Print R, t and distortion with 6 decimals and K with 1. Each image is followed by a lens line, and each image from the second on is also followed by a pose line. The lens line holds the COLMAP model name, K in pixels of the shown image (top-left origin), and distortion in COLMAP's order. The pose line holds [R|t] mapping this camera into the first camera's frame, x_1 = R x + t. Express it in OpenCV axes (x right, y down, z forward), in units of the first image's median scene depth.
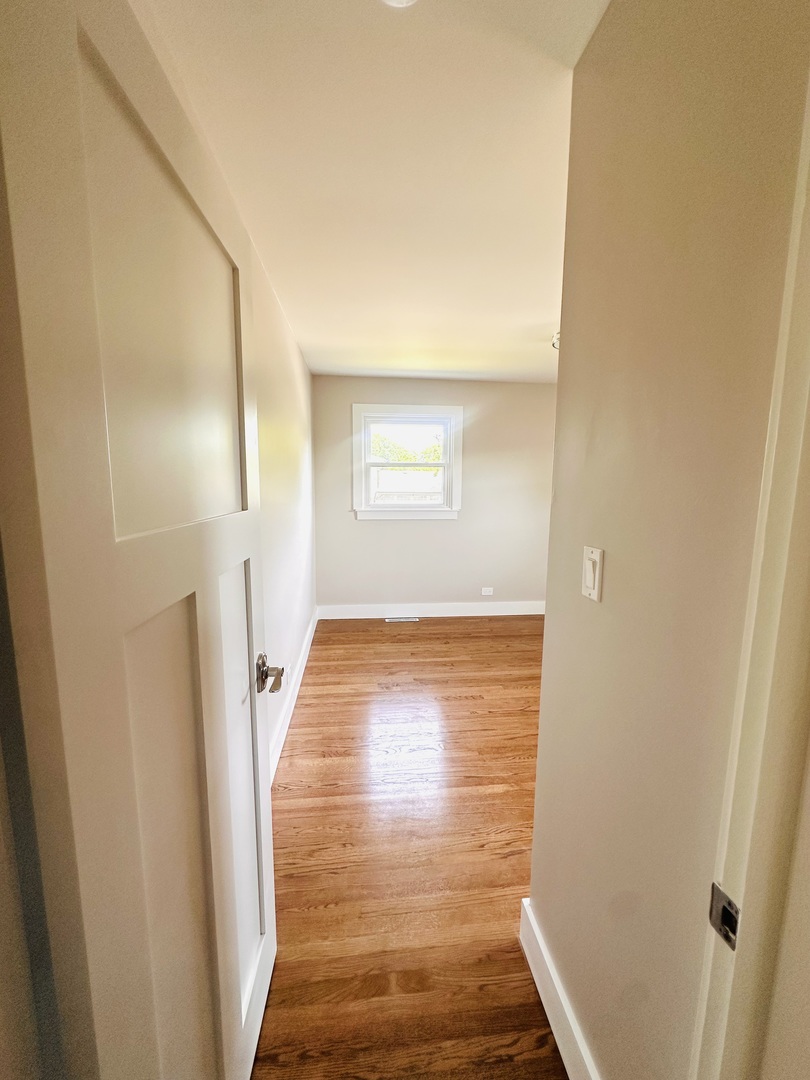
lens RADIAL K [[431.7, 0, 406.0], [0, 431.7, 539.9], [0, 0, 1]] dist [-0.002519, 0.000690]
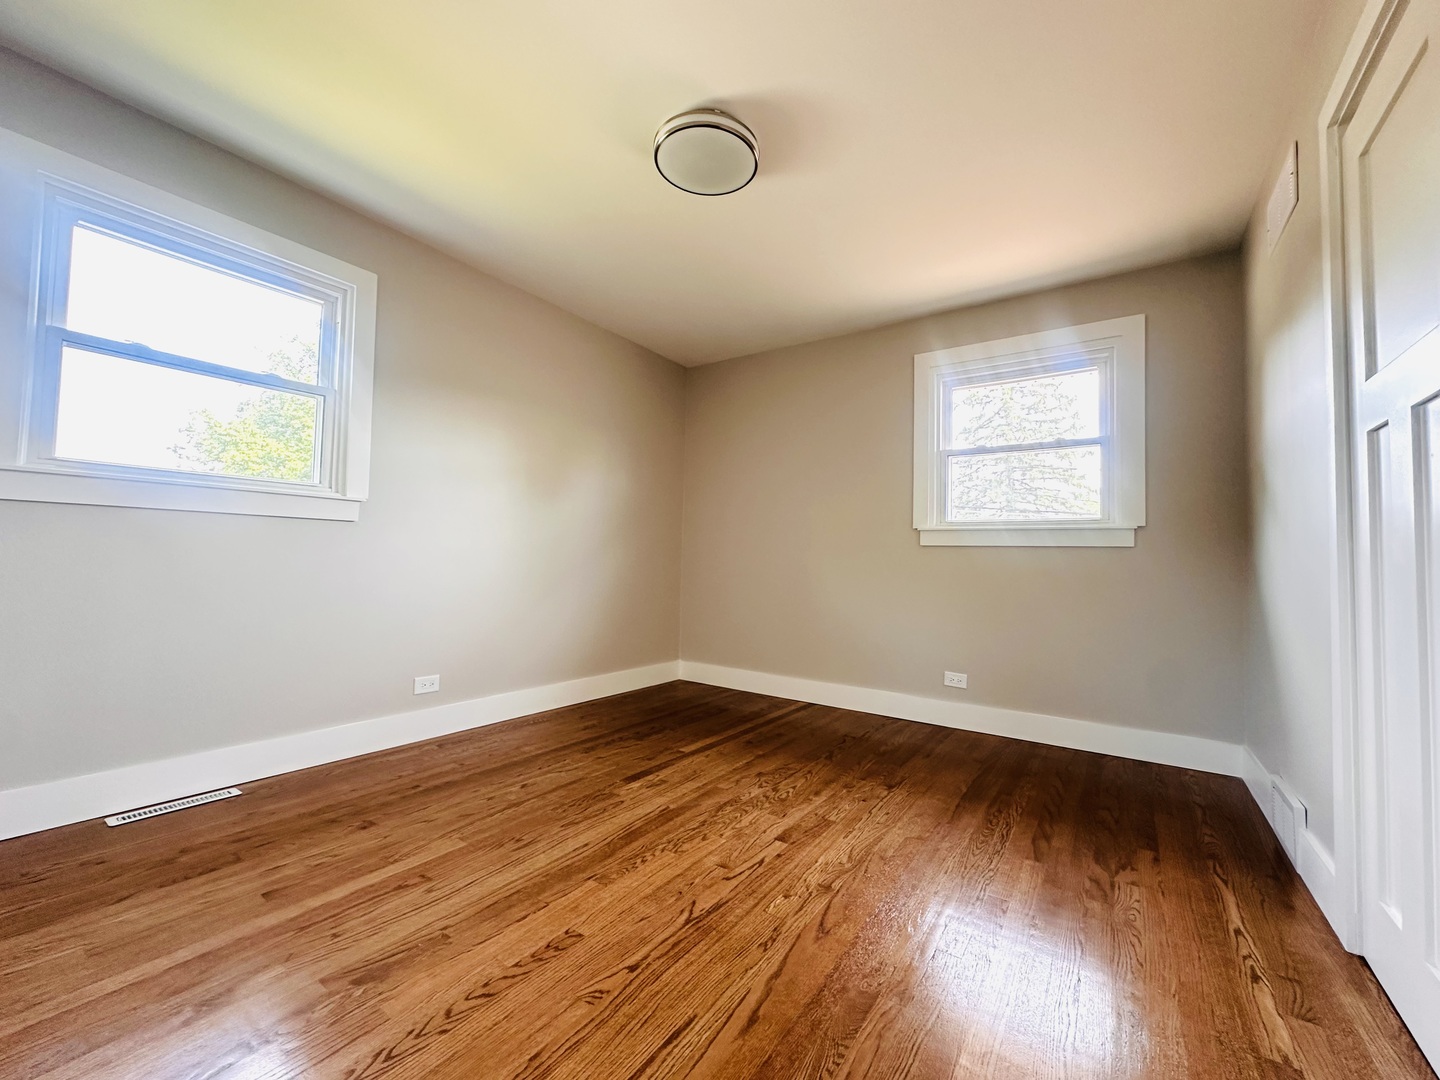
lens RADIAL K [[575.6, 0, 714.7], [0, 575.6, 535.4], [0, 0, 1]] dist [-0.002519, 0.000690]
pose [[0.661617, 0.040119, 0.748768, -0.088186], [0.089706, 0.987161, -0.132157, 0.086889], [-0.744457, 0.154607, 0.649524, 0.427333]]
